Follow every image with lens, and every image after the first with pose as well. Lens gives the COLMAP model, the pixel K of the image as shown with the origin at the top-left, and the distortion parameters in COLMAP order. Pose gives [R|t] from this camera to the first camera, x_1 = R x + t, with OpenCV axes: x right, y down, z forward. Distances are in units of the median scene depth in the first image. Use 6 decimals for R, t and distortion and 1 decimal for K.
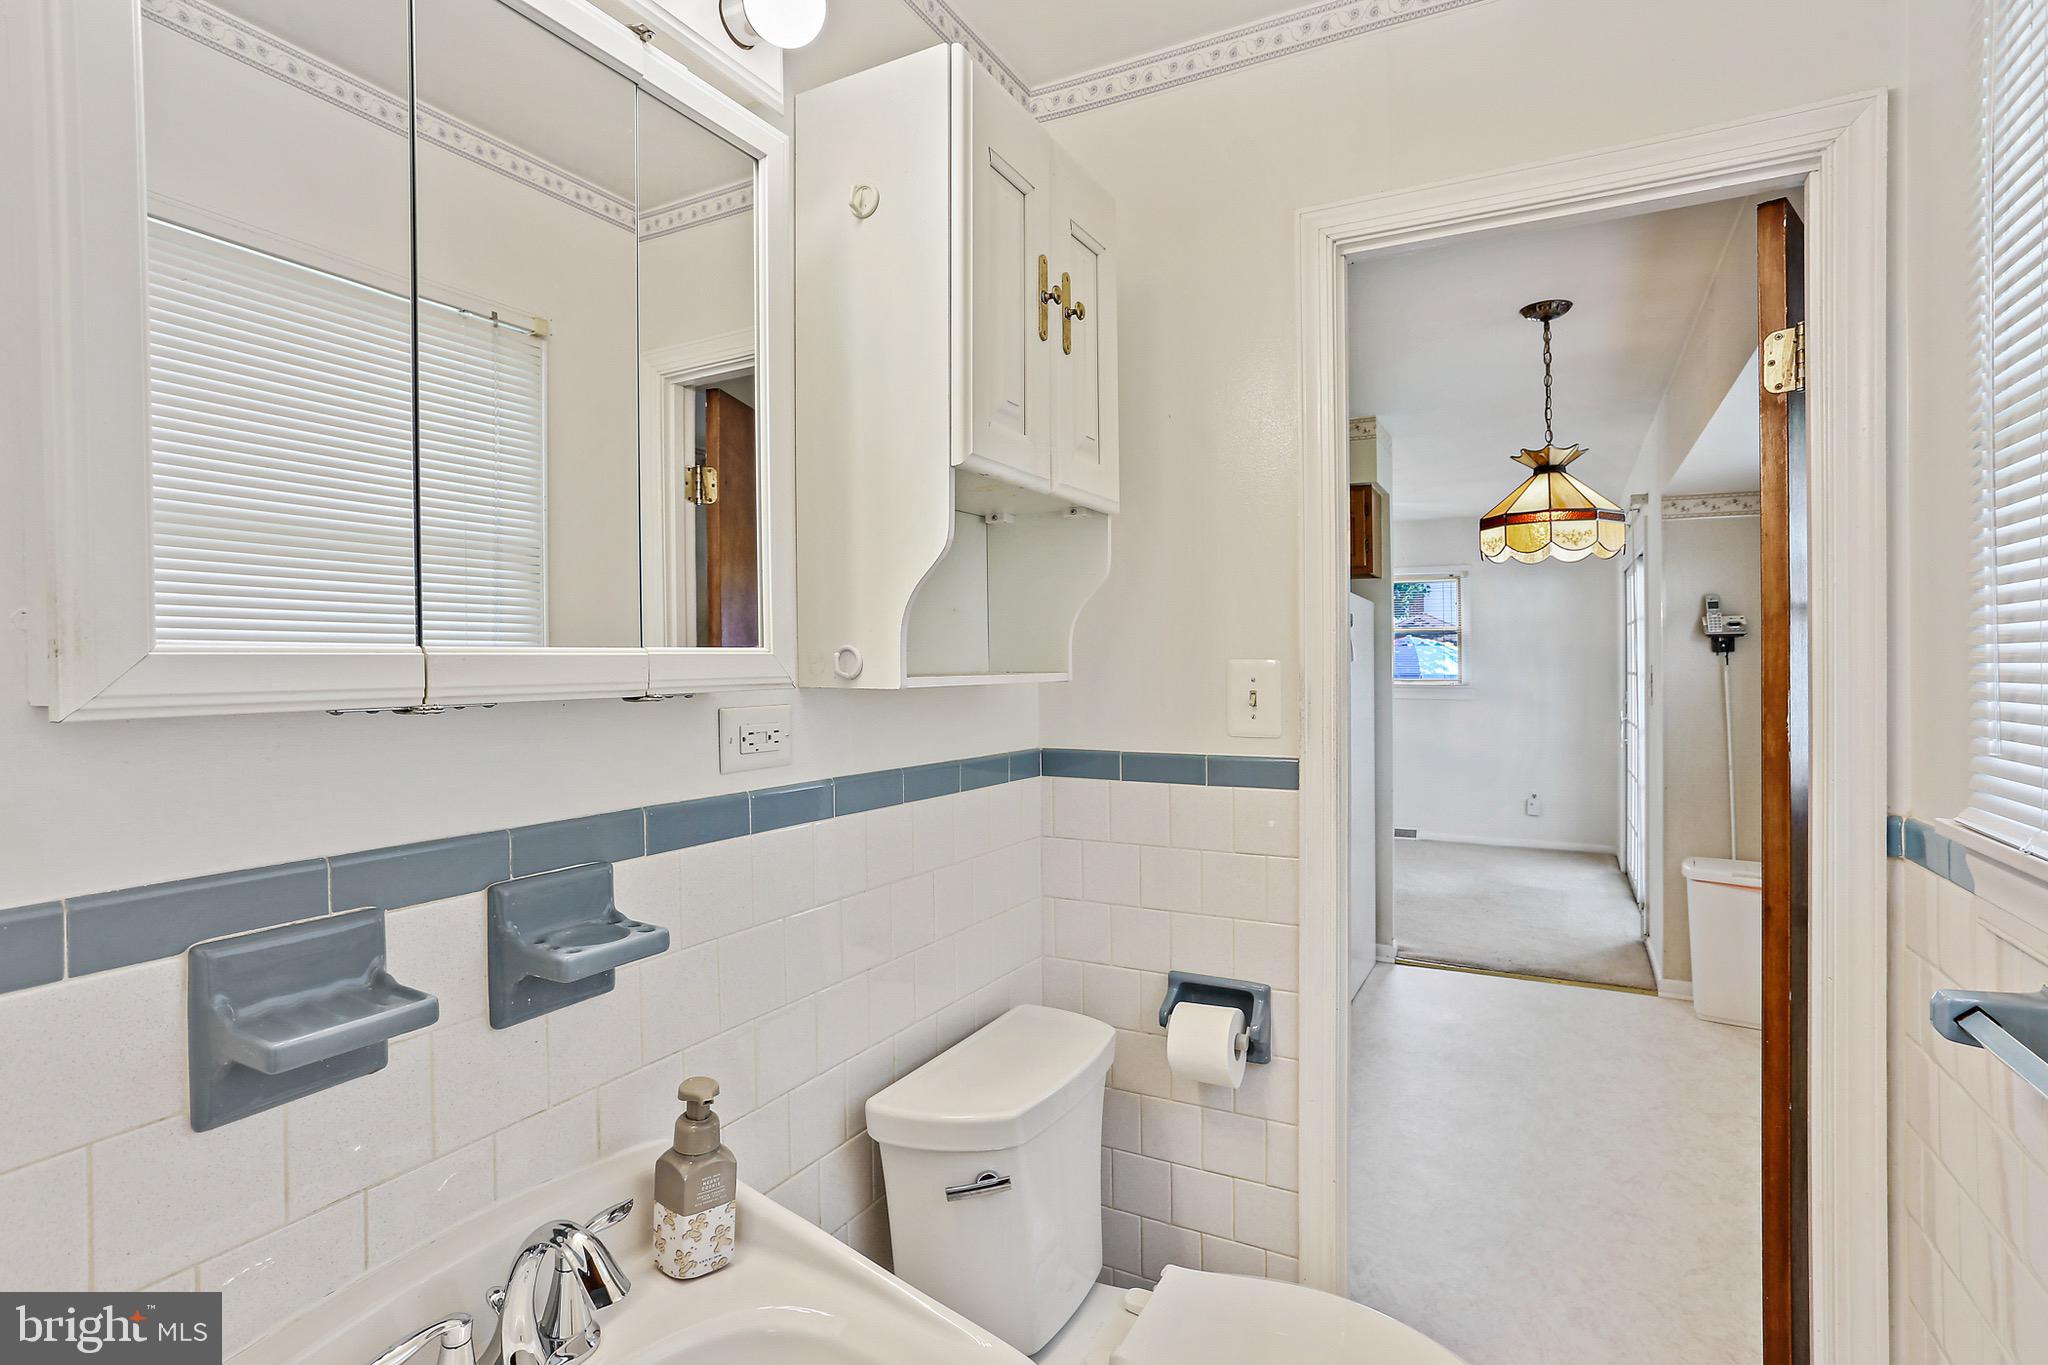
lens RADIAL K [[1014.5, 0, 1031.3], [0, 1014.5, 671.0], [0, 0, 1]] dist [-0.028166, 0.000298]
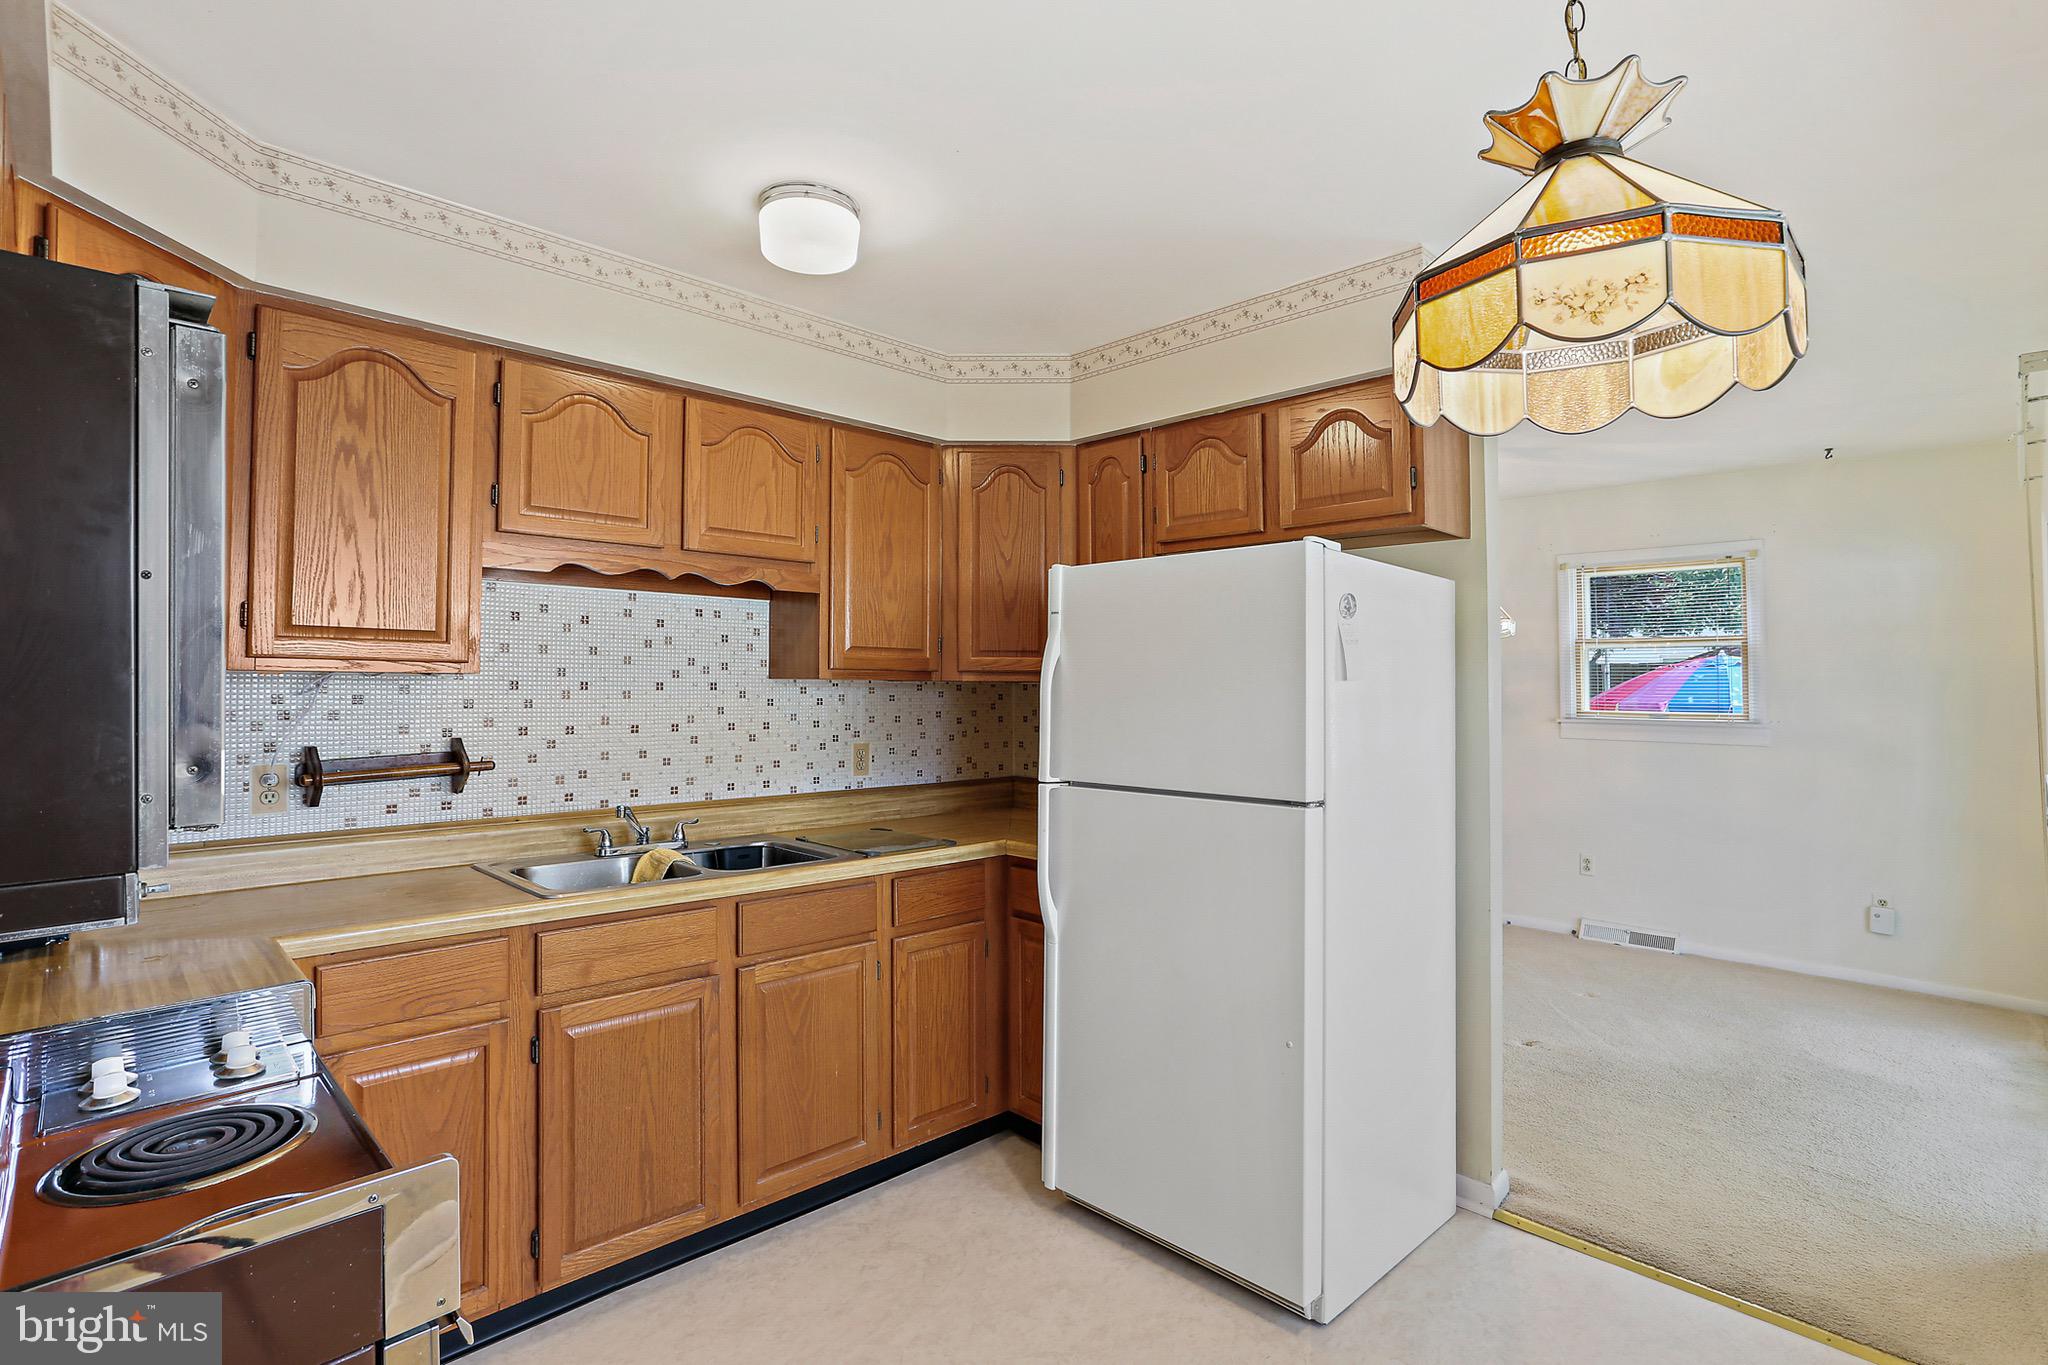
lens RADIAL K [[1004.9, 0, 1019.7], [0, 1004.9, 663.2], [0, 0, 1]] dist [-0.016266, 0.011723]
pose [[0.952516, -0.001851, -0.304484, 0.278101], [-0.008883, 0.999387, -0.033863, 0.002244], [0.304360, 0.034959, 0.951915, 0.377262]]
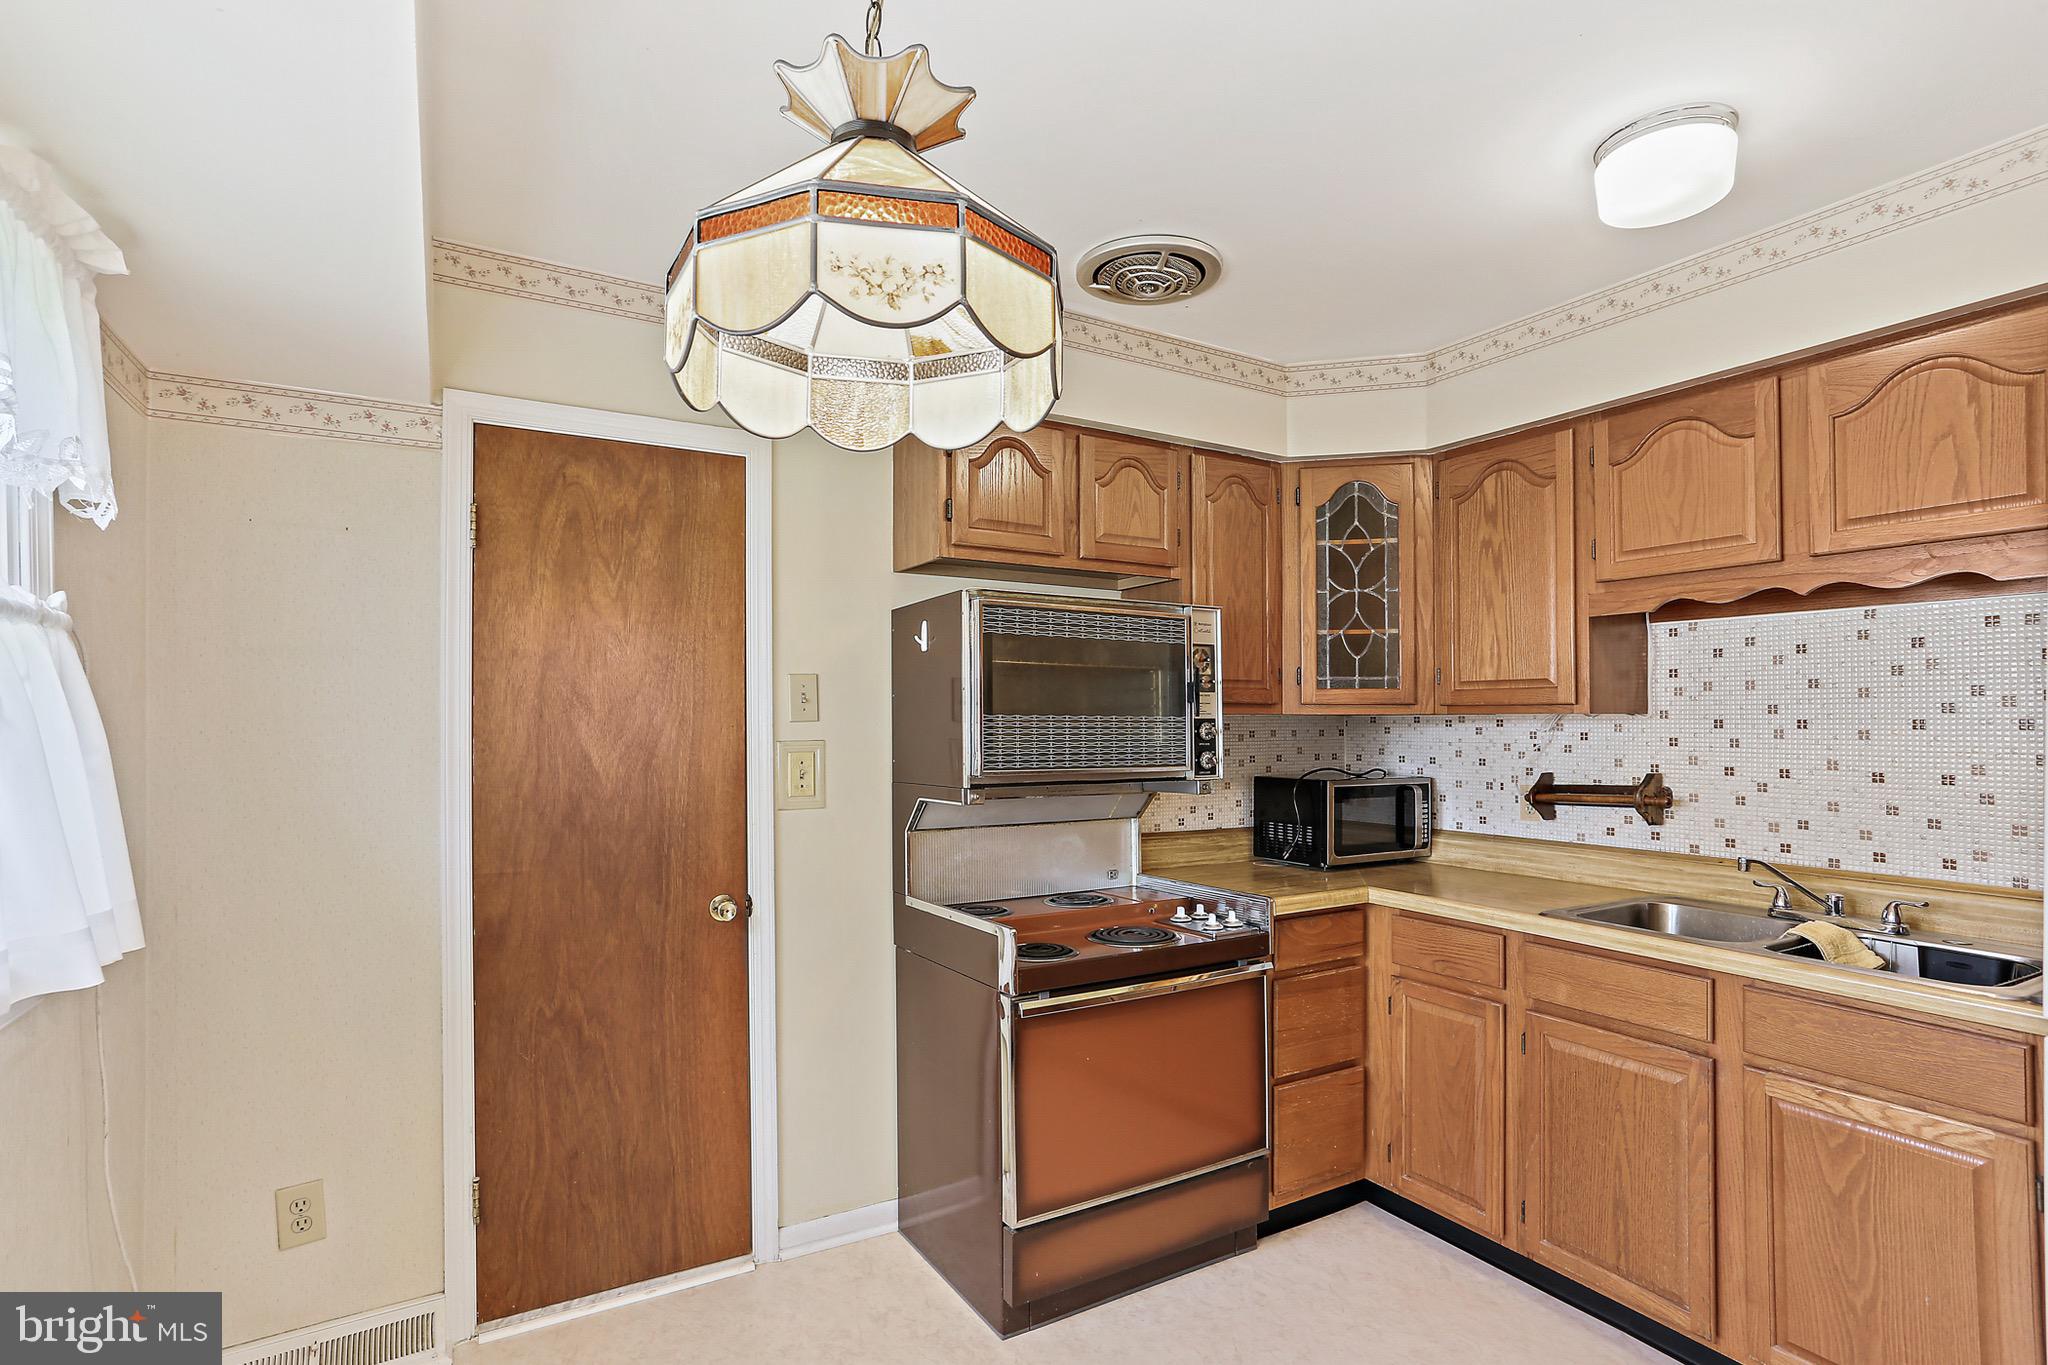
lens RADIAL K [[997.5, 0, 1021.6], [0, 997.5, 723.2], [0, 0, 1]] dist [0.000827, 0.000775]
pose [[-0.510849, 0.001682, -0.859669, 1.335668], [-0.009282, 0.999929, 0.007472, -0.021140], [0.859620, 0.011797, -0.510797, 2.262341]]
